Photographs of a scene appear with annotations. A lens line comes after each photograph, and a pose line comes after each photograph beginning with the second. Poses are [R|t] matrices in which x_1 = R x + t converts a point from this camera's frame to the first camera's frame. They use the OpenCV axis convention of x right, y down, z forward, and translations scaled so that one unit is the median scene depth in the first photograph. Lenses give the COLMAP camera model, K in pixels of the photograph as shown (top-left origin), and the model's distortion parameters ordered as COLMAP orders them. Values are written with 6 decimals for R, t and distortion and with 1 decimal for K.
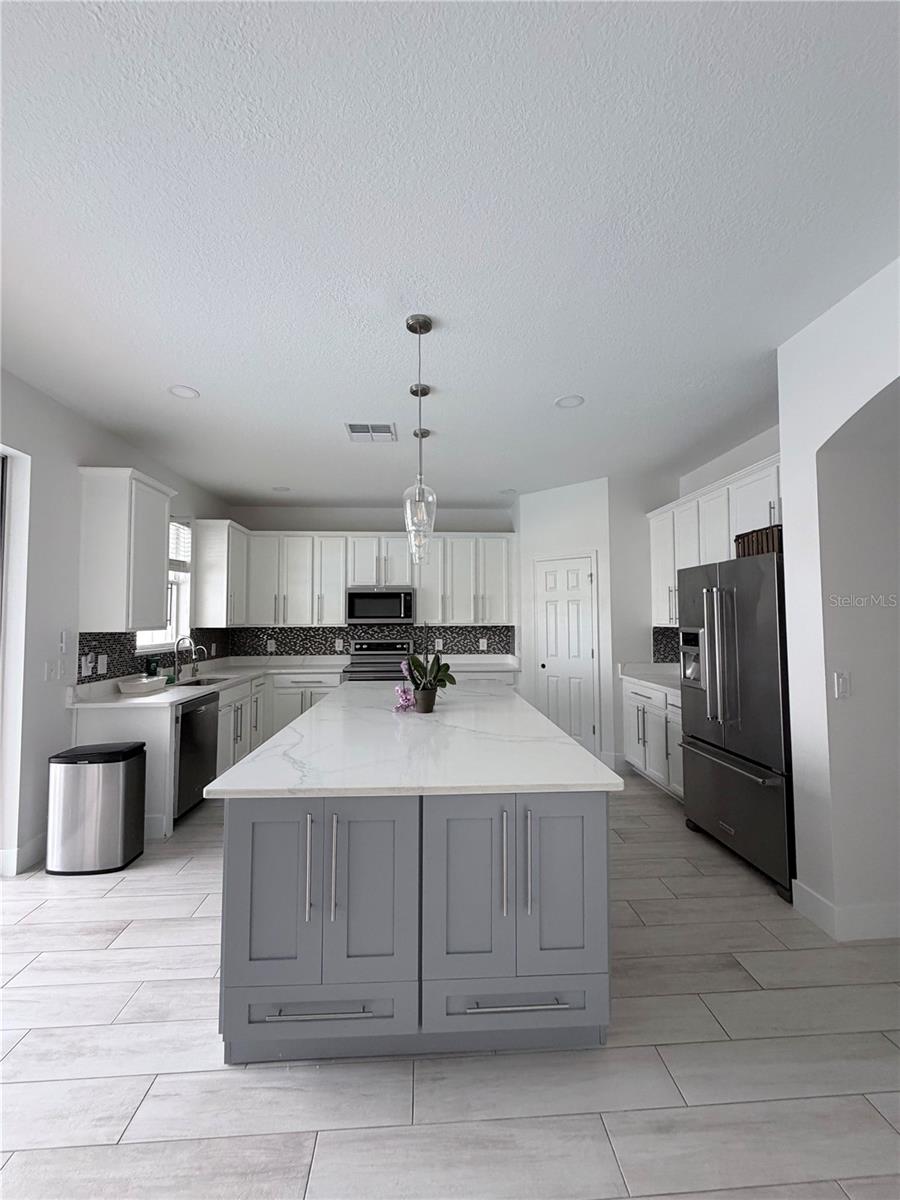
lens RADIAL K [[478.3, 0, 450.5], [0, 478.3, 598.3], [0, 0, 1]] dist [-0.001138, 0.000517]
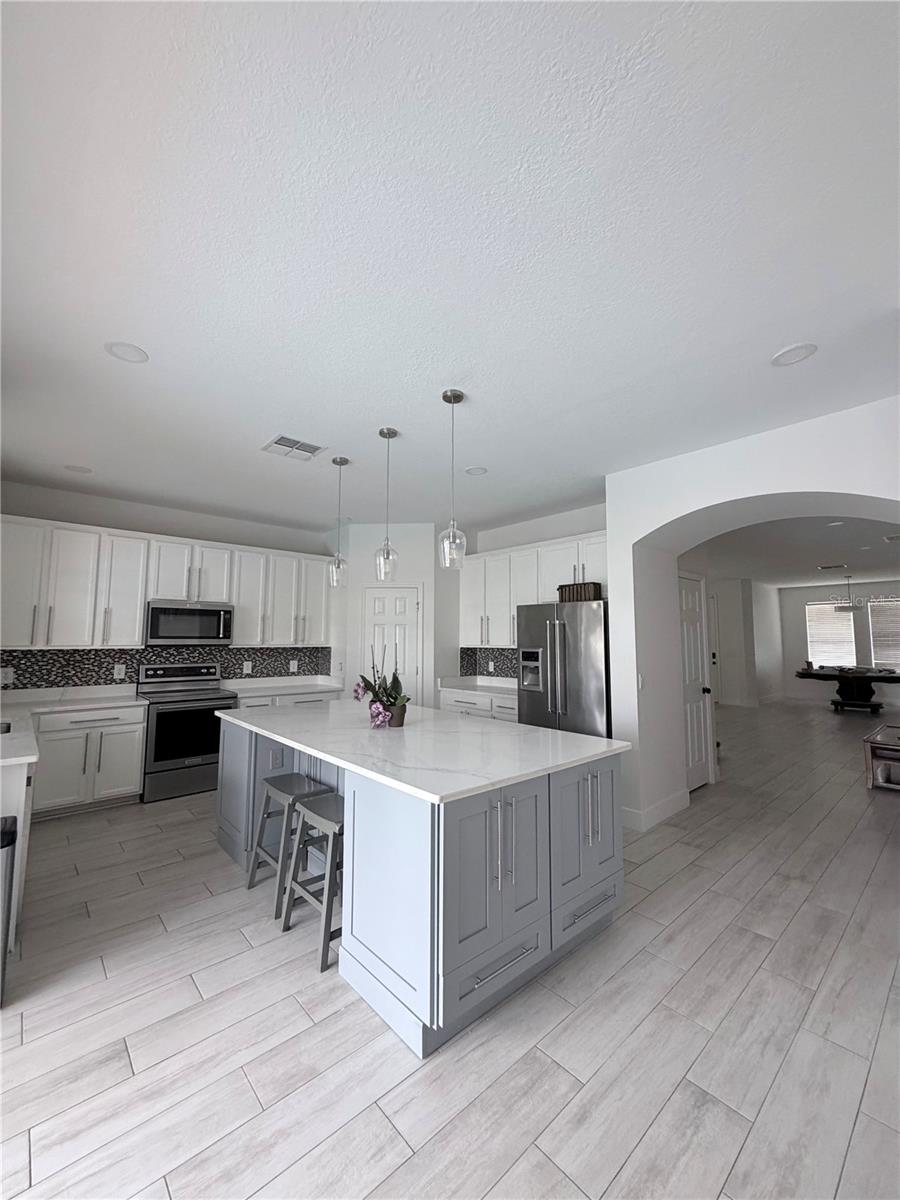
lens RADIAL K [[478.3, 0, 451.6], [0, 478.3, 598.8], [0, 0, 1]] dist [-0.001138, 0.000517]
pose [[0.781374, 0.060537, 0.621120, -0.360134], [-0.033901, 0.997932, -0.054615, 0.001240], [-0.623141, 0.021618, 0.781810, 0.032148]]
